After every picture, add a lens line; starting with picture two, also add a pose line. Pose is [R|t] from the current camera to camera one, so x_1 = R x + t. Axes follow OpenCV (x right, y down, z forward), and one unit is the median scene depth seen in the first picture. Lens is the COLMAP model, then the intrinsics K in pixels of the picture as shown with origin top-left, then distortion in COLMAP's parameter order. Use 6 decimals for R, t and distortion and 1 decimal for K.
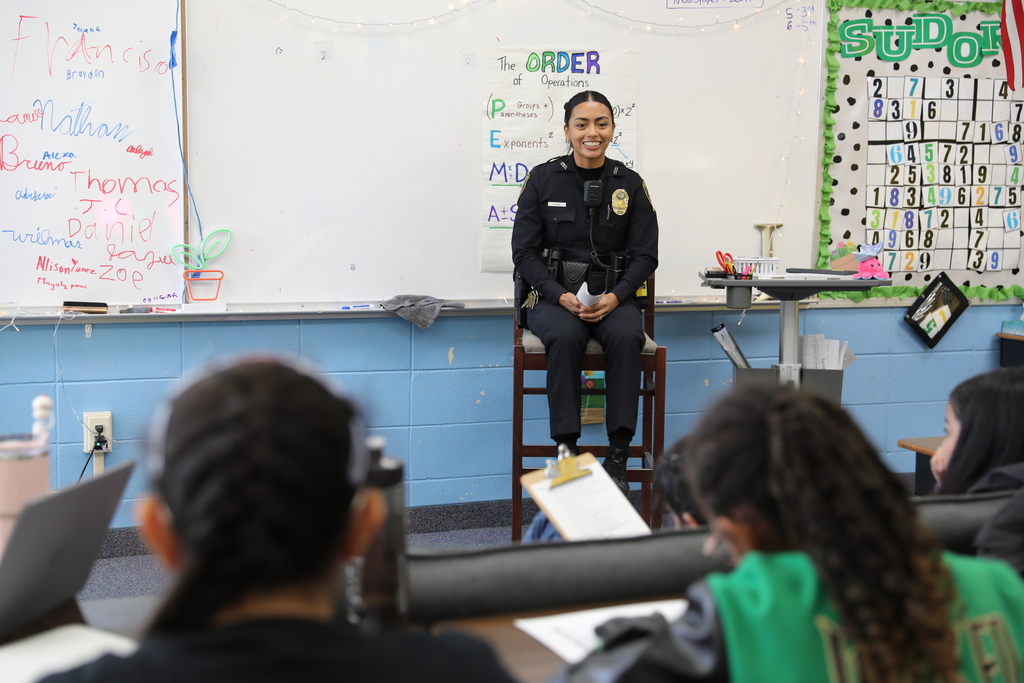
lens RADIAL K [[1659.2, 0, 512.2], [0, 1659.2, 343.1], [0, 0, 1]] dist [0.297184, 0.000000]
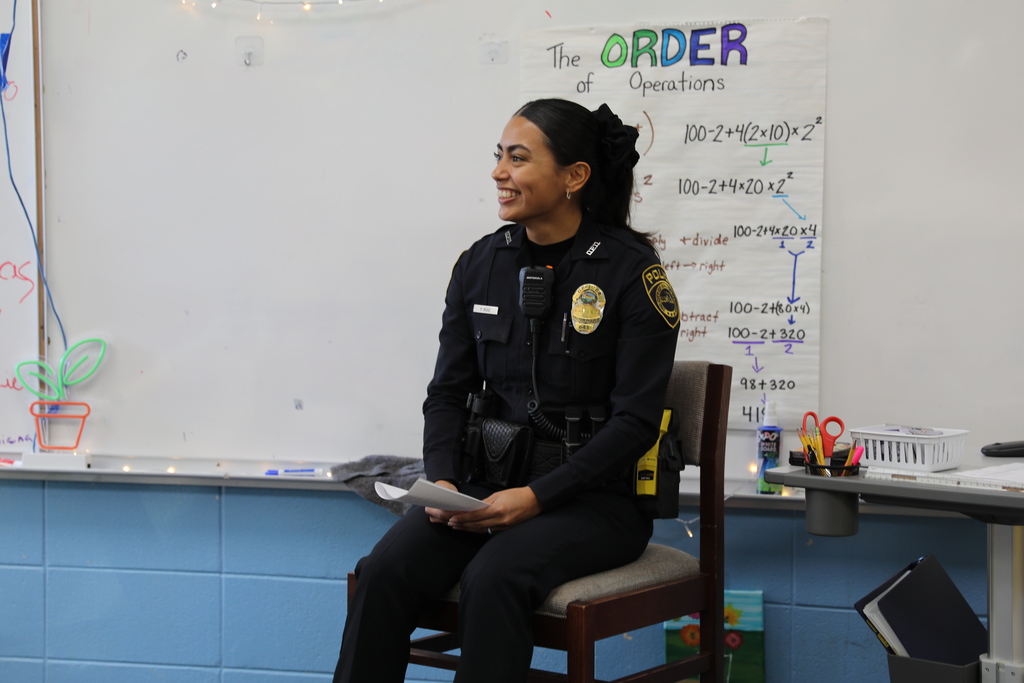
lens RADIAL K [[1898.9, 0, 510.6], [0, 1898.9, 337.0], [0, 0, 1]] dist [0.313130, 0.000000]
pose [[0.806616, 0.029533, -0.590337, 0.357751], [-0.055646, 0.998109, -0.026099, -0.054076], [0.588450, 0.053901, 0.806735, 0.467779]]
